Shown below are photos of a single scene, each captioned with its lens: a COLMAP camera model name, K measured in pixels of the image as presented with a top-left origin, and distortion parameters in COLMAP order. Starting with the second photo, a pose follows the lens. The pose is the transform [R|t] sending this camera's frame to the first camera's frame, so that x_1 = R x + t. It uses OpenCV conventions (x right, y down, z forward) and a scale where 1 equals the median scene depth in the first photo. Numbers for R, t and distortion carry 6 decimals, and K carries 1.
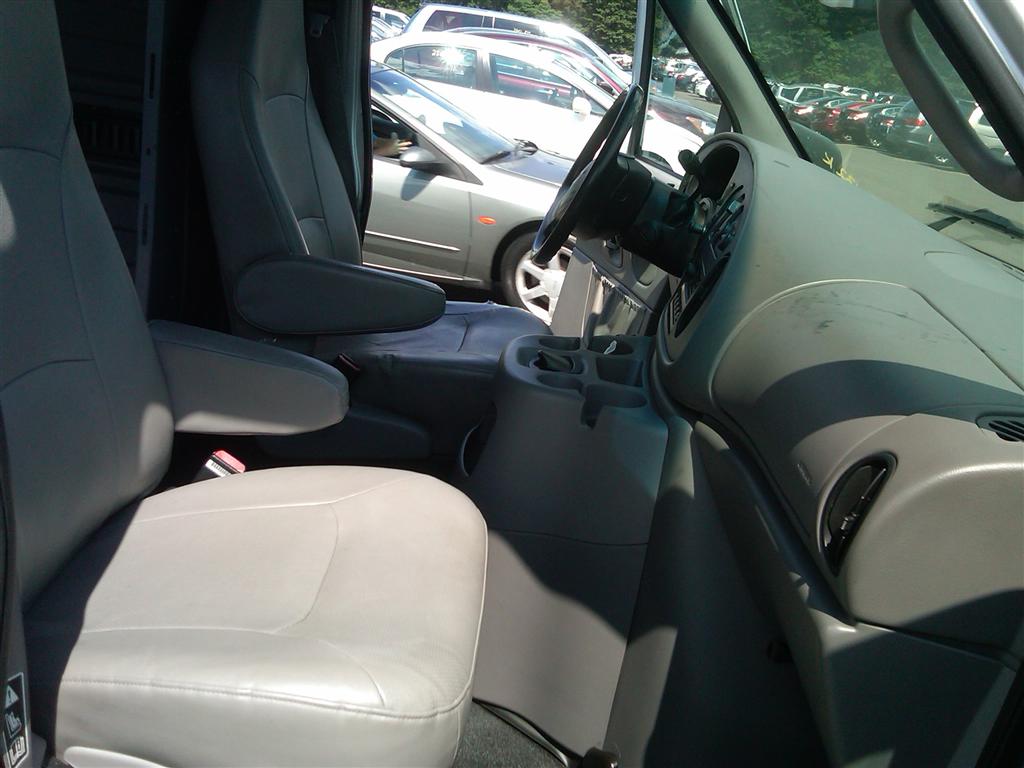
lens RADIAL K [[1056.8, 0, 512.0], [0, 1056.8, 384.0], [0, 0, 1]] dist [-0.018395, -0.039550]
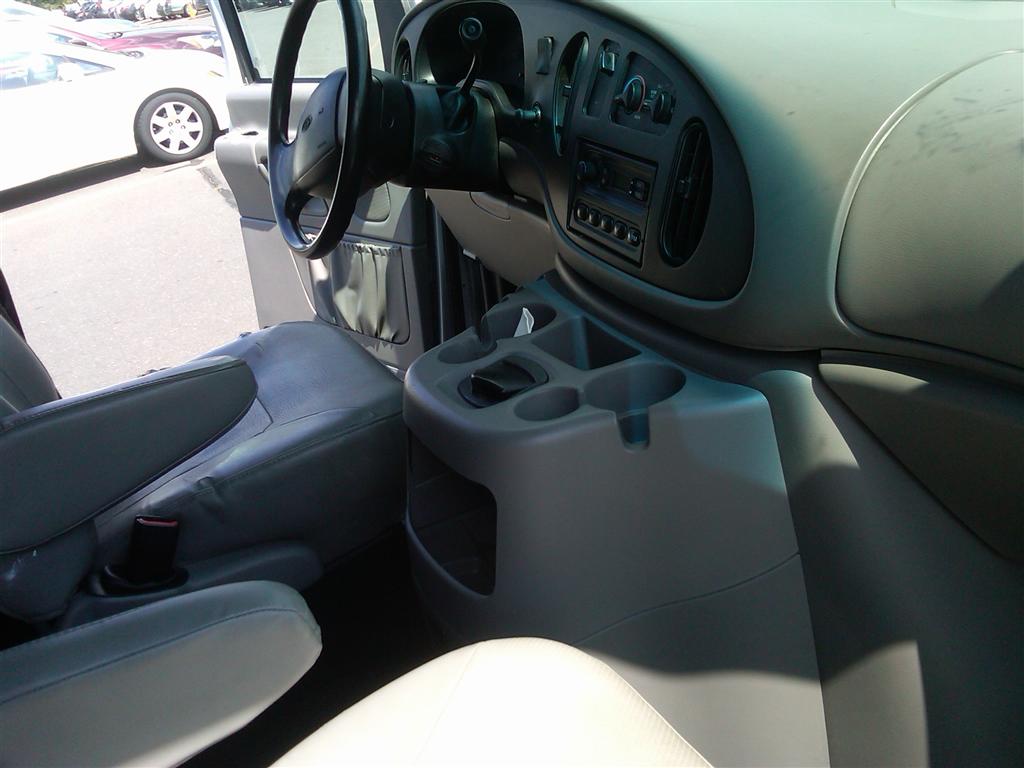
lens RADIAL K [[1056.8, 0, 512.0], [0, 1056.8, 384.0], [0, 0, 1]] dist [-0.018395, -0.039550]
pose [[0.818930, -0.485211, 0.306471, -0.096415], [0.454009, 0.874396, 0.171194, -0.078091], [-0.351042, -0.001055, 0.936359, 0.223429]]
